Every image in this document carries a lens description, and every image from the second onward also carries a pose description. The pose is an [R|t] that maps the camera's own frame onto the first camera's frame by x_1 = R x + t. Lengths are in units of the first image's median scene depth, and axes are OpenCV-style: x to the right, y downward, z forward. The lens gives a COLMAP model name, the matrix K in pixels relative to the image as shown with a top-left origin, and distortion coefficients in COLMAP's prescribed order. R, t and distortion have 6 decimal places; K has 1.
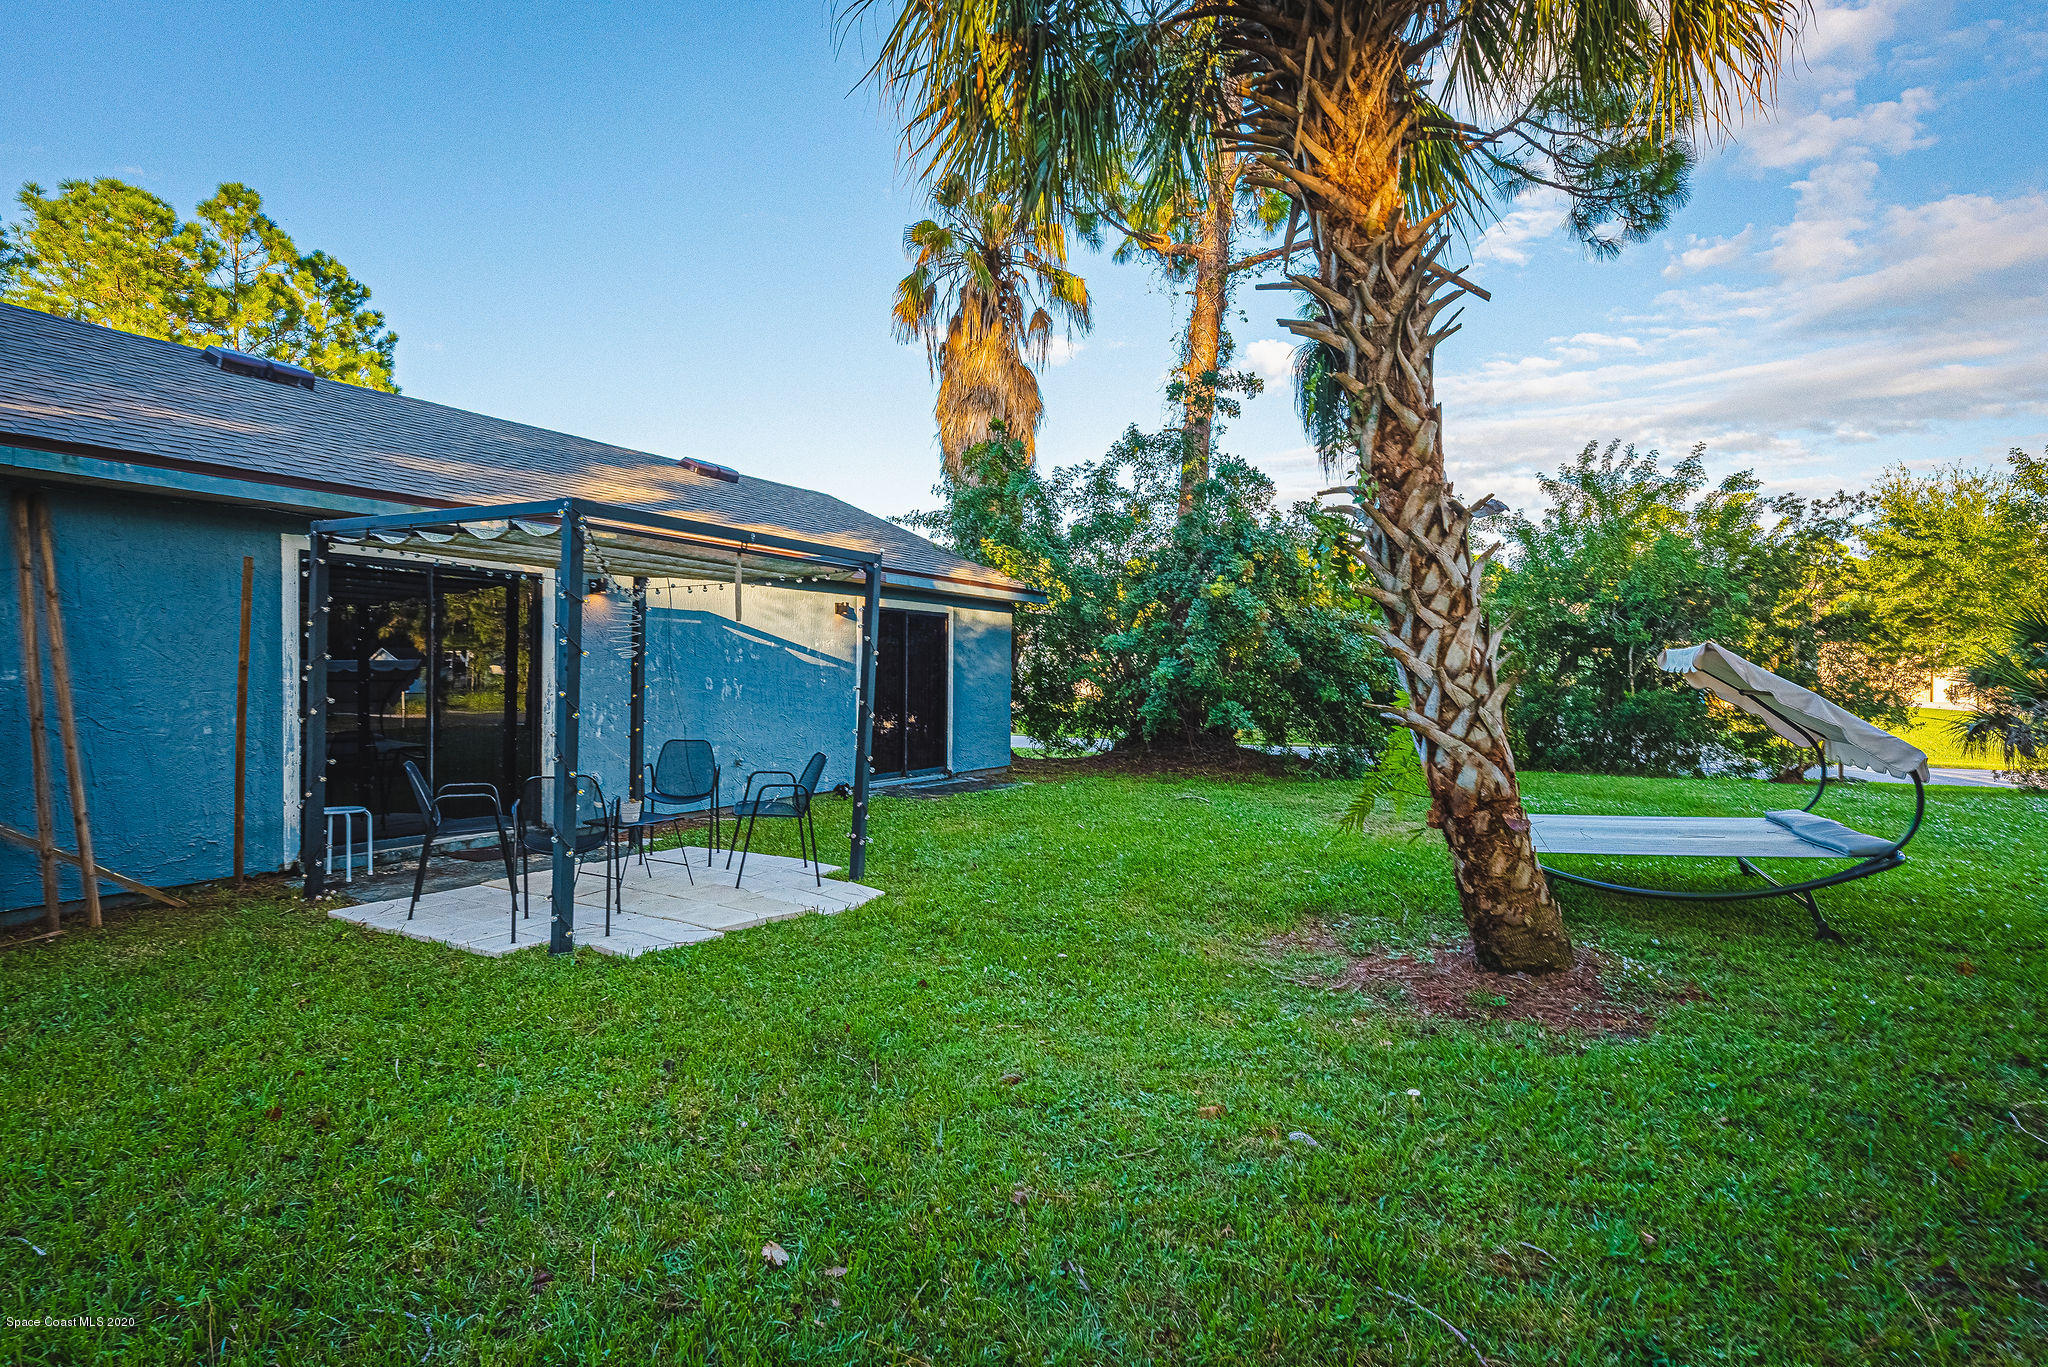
lens RADIAL K [[1044.1, 0, 1017.2], [0, 1044.1, 683.3], [0, 0, 1]] dist [0.001693, 0.000137]
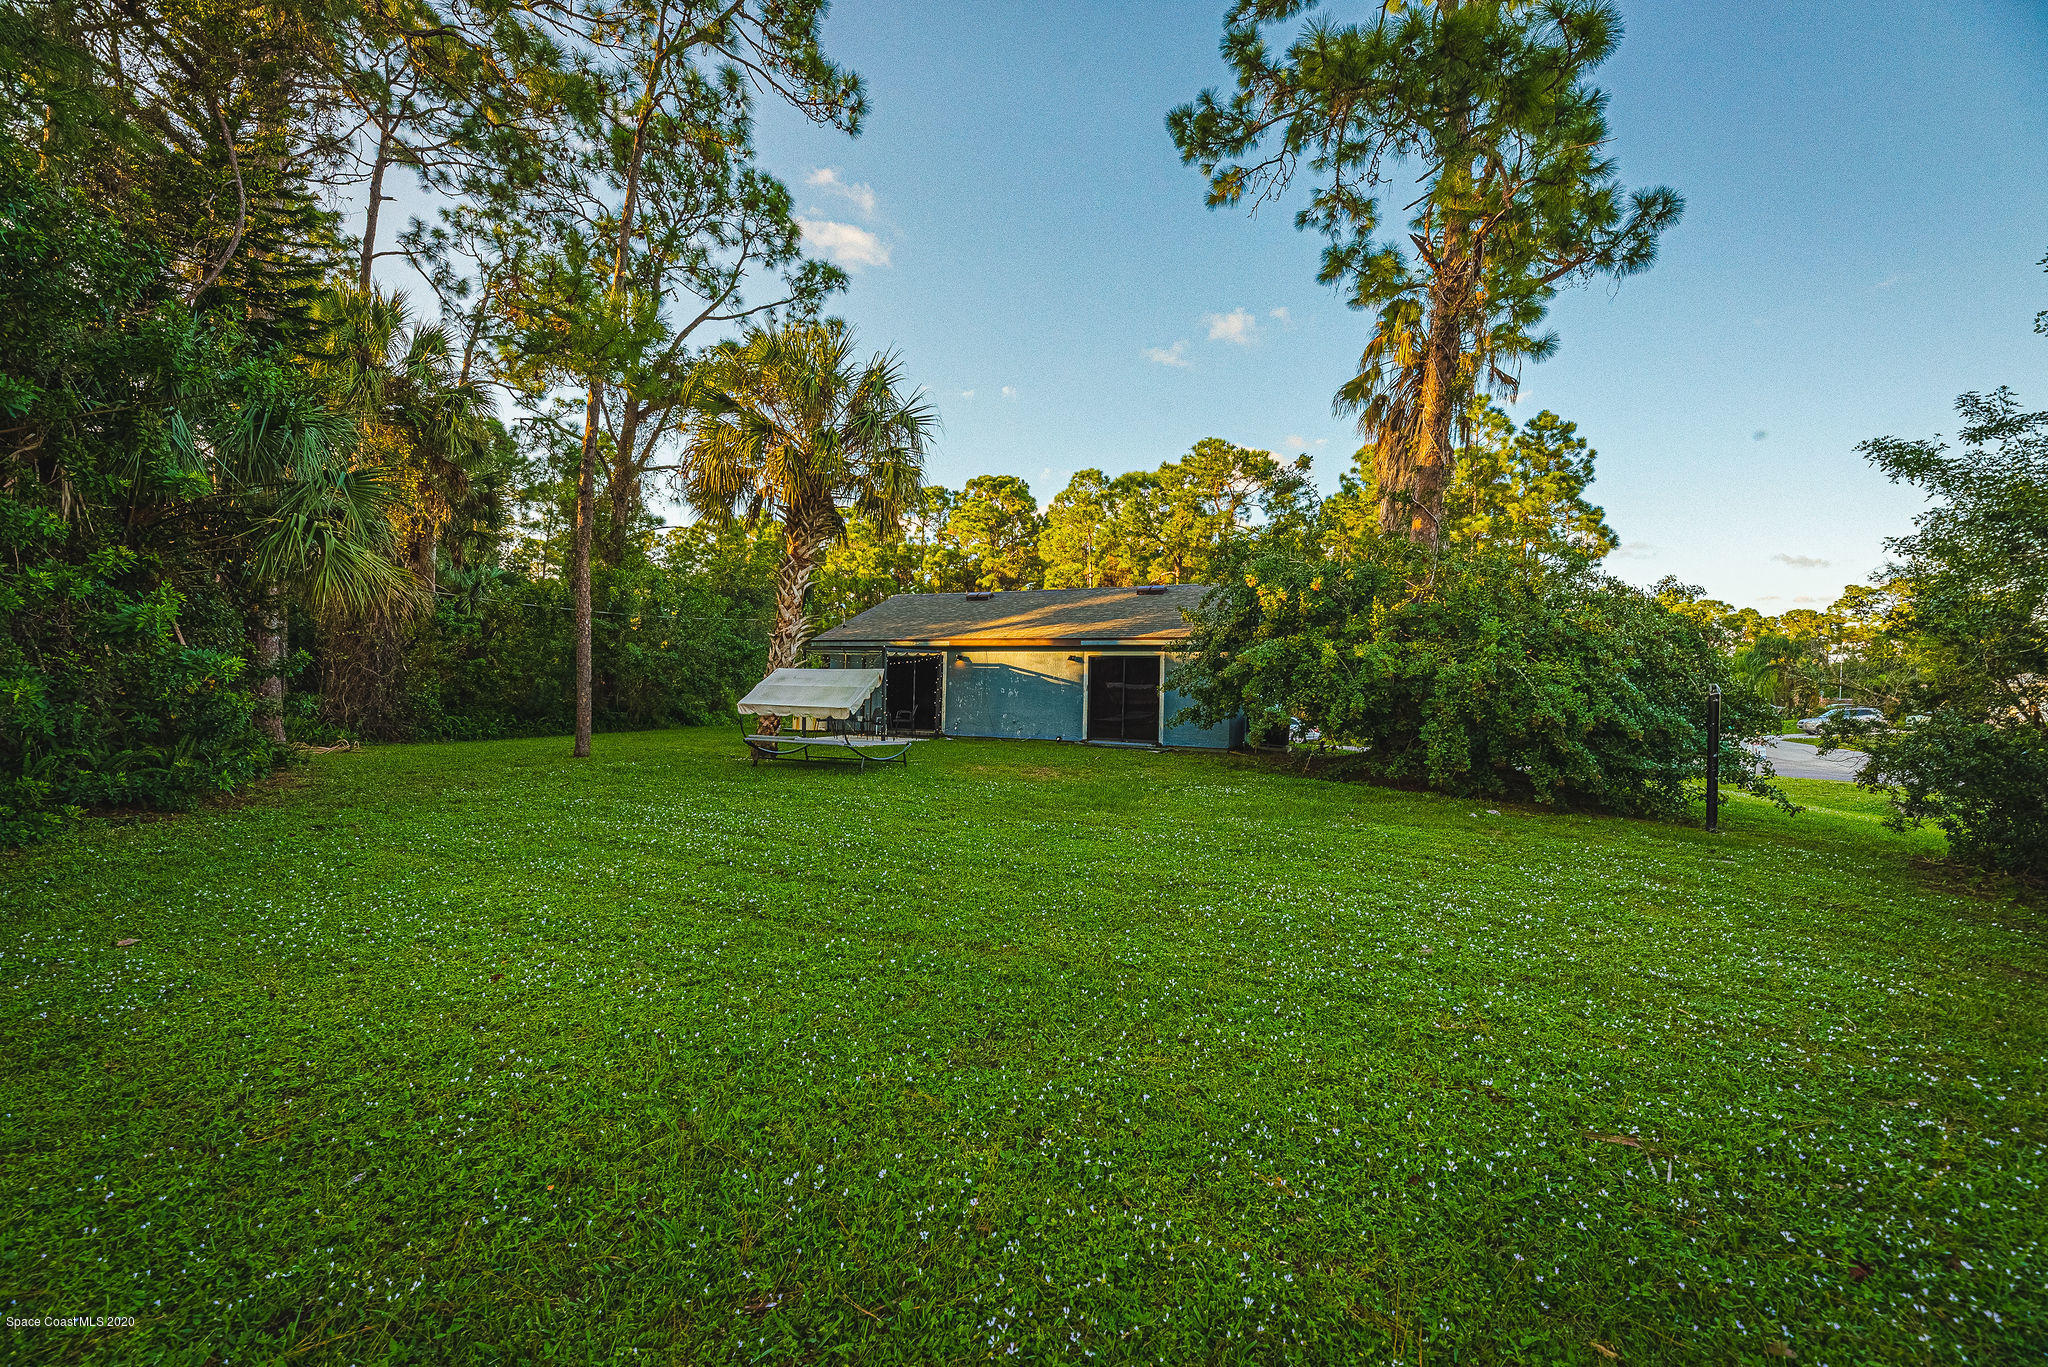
lens RADIAL K [[828.1, 0, 1023.0], [0, 828.1, 688.3], [0, 0, 1]] dist [-0.001215, -0.000017]
pose [[0.065908, -0.006254, -0.997806, 1.321760], [-0.030214, 0.999509, -0.008260, 0.008080], [0.997368, 0.030692, 0.065687, 0.663338]]
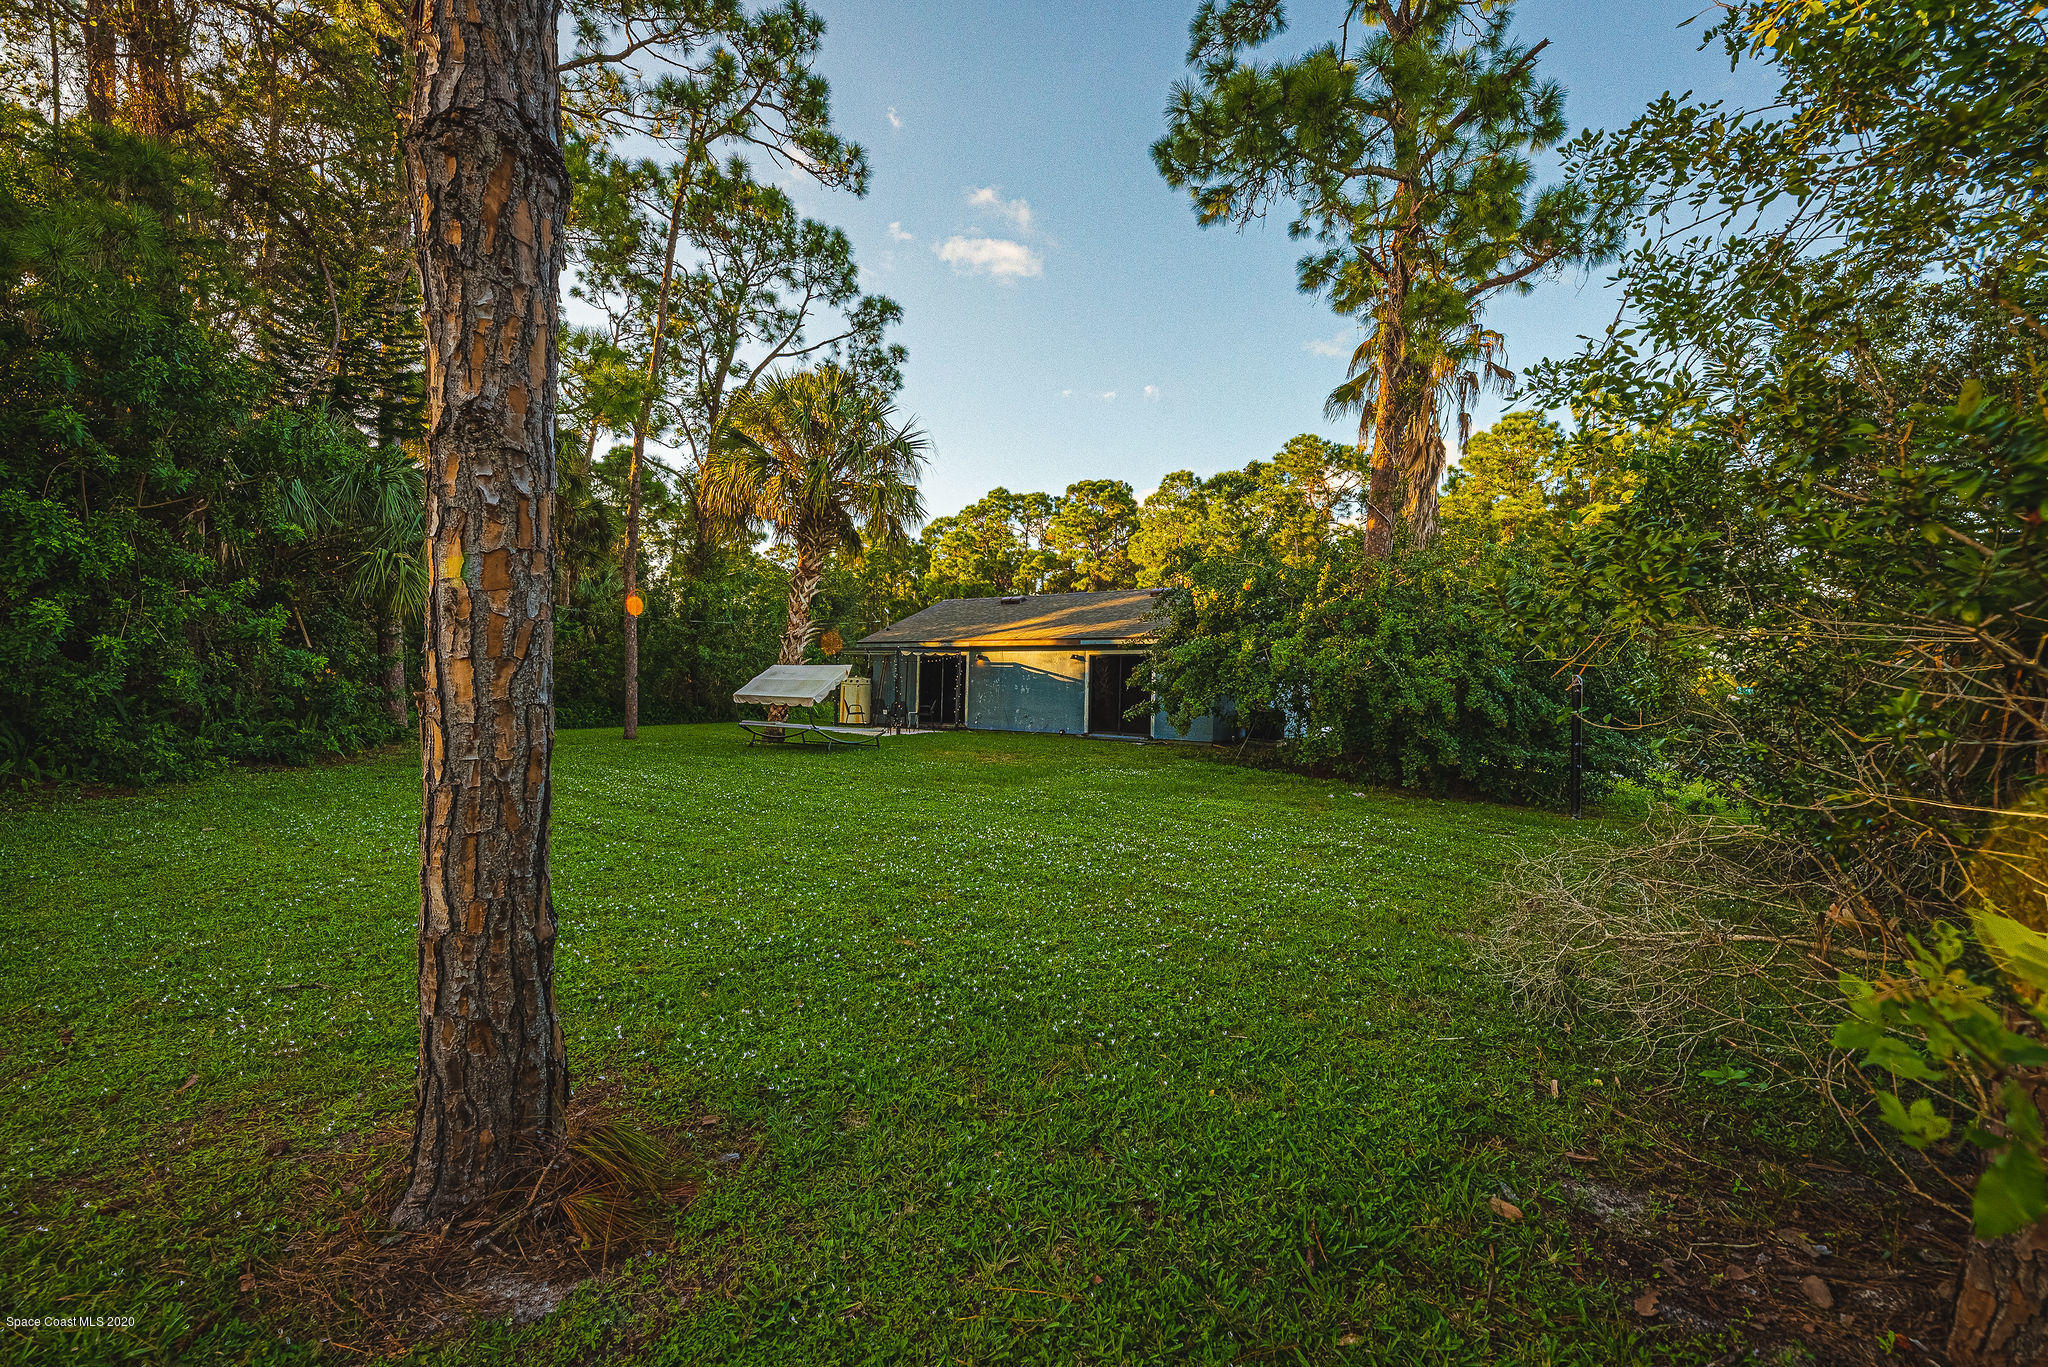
lens RADIAL K [[840.3, 0, 1024.9], [0, 840.3, 689.2], [0, 0, 1]] dist [0.000207, 0.000052]
pose [[-0.097744, -0.011272, -0.995148, 1.456989], [-0.034039, 0.999389, -0.007977, 0.016632], [0.994629, 0.033095, -0.098067, 0.909631]]
